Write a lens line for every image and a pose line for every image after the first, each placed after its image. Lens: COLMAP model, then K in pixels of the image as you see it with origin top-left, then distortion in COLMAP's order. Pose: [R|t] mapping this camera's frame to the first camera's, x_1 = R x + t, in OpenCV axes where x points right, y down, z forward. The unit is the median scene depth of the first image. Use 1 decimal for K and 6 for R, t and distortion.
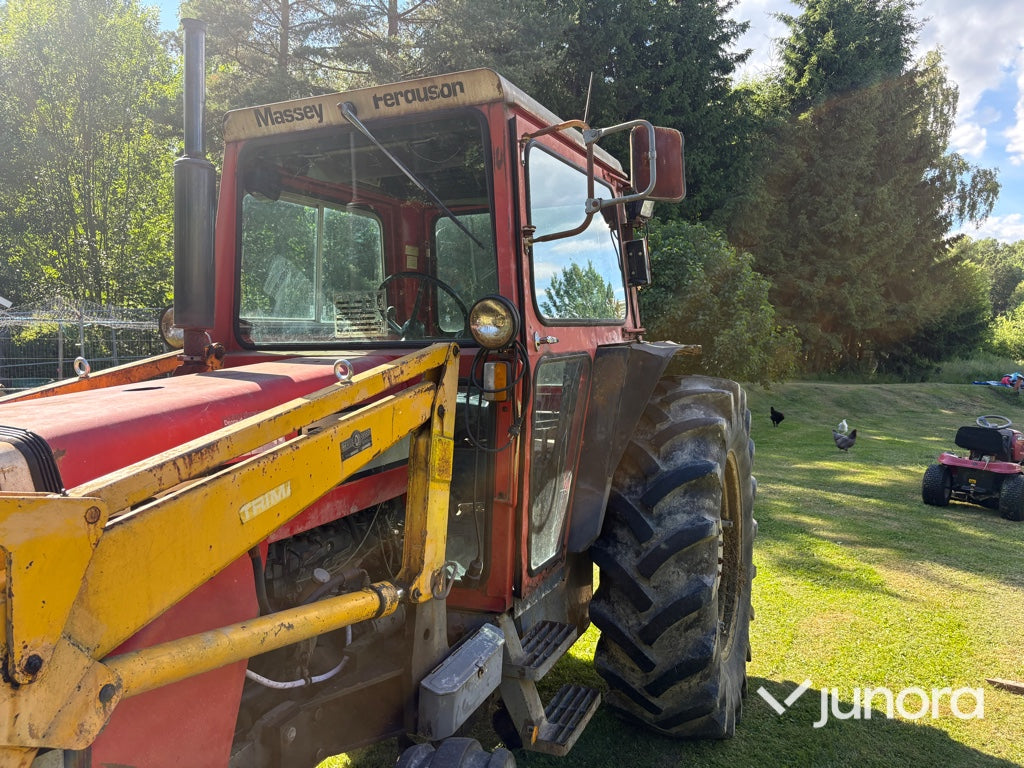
lens RADIAL K [[777.4, 0, 512.1], [0, 777.4, 390.1], [0, 0, 1]] dist [0.036530, -0.039033]
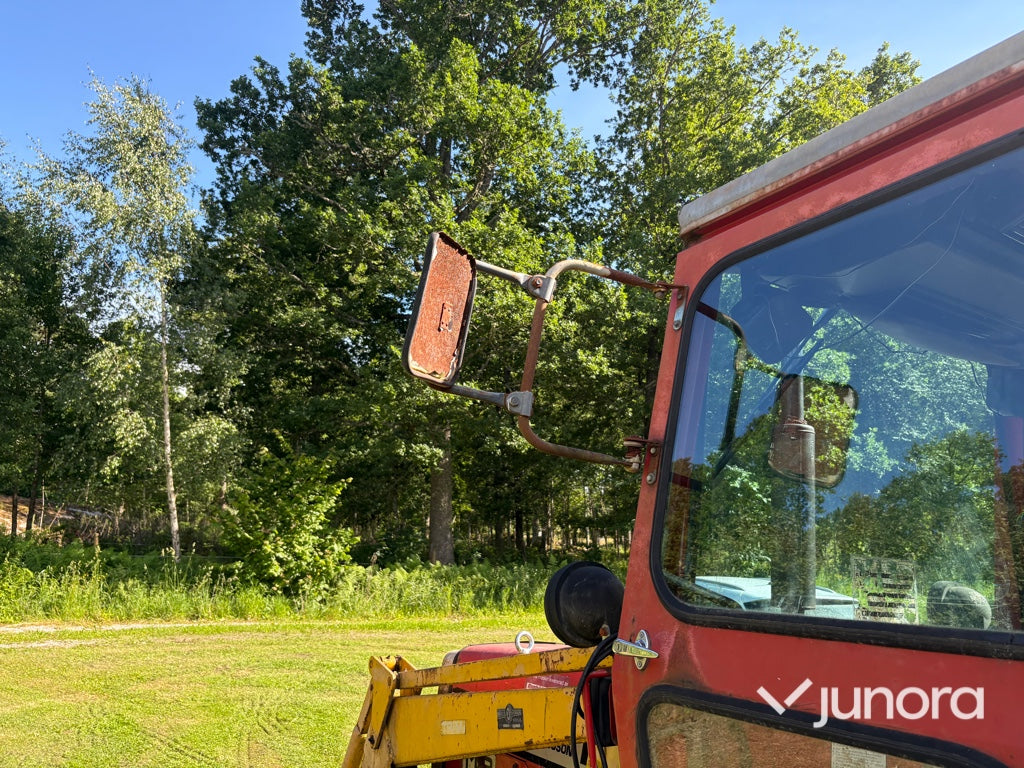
lens RADIAL K [[777.4, 0, 512.0], [0, 777.4, 382.3], [0, 0, 1]] dist [0.036530, -0.039033]
pose [[-0.579487, -0.204190, -0.788987, 0.443645], [-0.096039, 0.978469, -0.182691, -0.111348], [0.809303, -0.030093, -0.586620, 1.023950]]
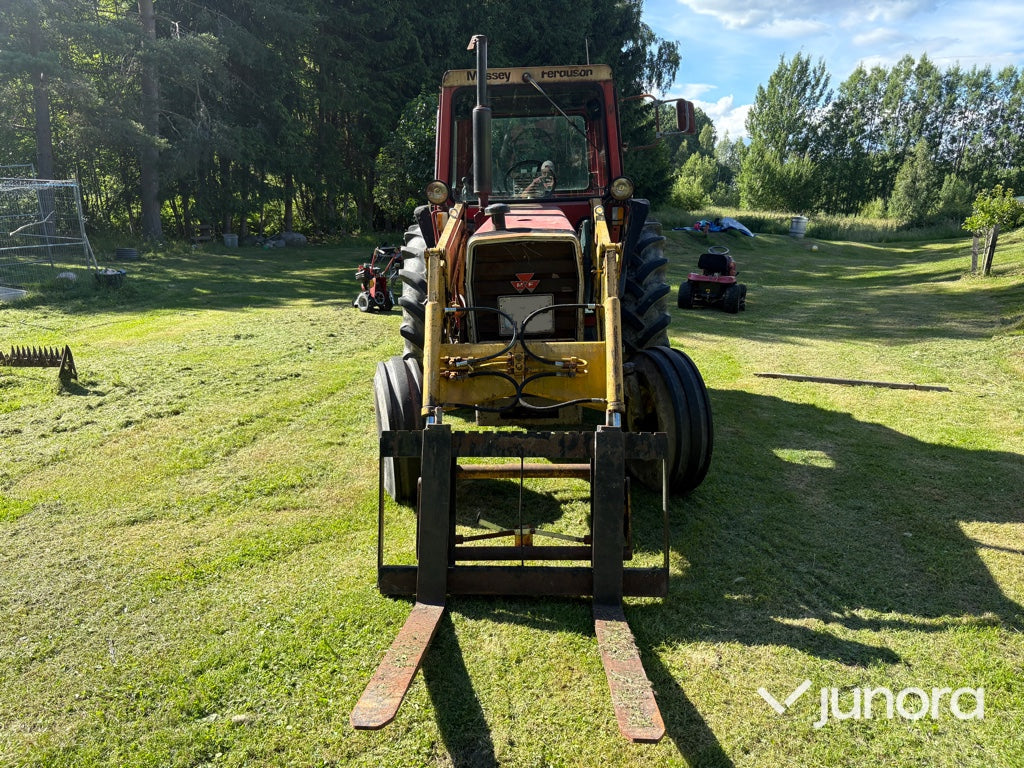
lens RADIAL K [[777.4, 0, 510.2], [0, 777.4, 387.2], [0, 0, 1]] dist [0.036530, -0.039033]
pose [[0.933277, -0.096169, 0.346042, -0.883064], [0.034682, 0.983114, 0.179679, 0.046216], [-0.357478, -0.155689, 0.920853, -0.803509]]
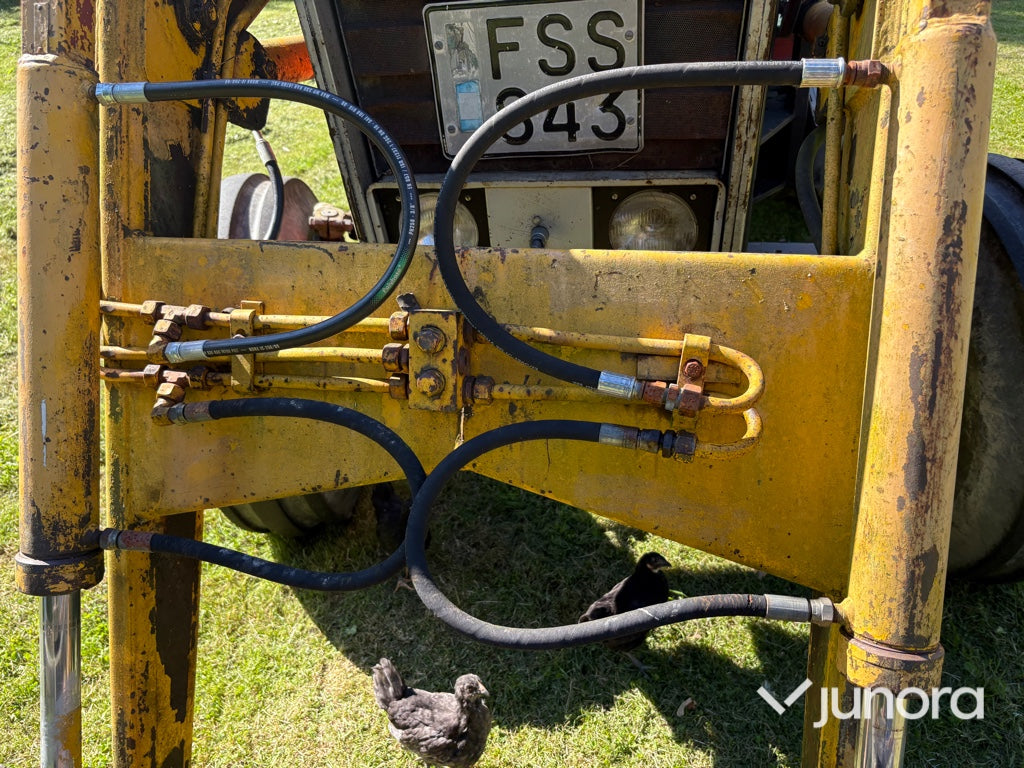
lens RADIAL K [[777.4, 0, 509.3], [0, 777.4, 378.3], [0, 0, 1]] dist [0.036530, -0.039033]
pose [[0.980047, -0.152754, 0.127174, -0.439271], [0.066857, 0.855887, 0.512823, 0.100373], [-0.187183, -0.494088, 0.849023, 0.117038]]
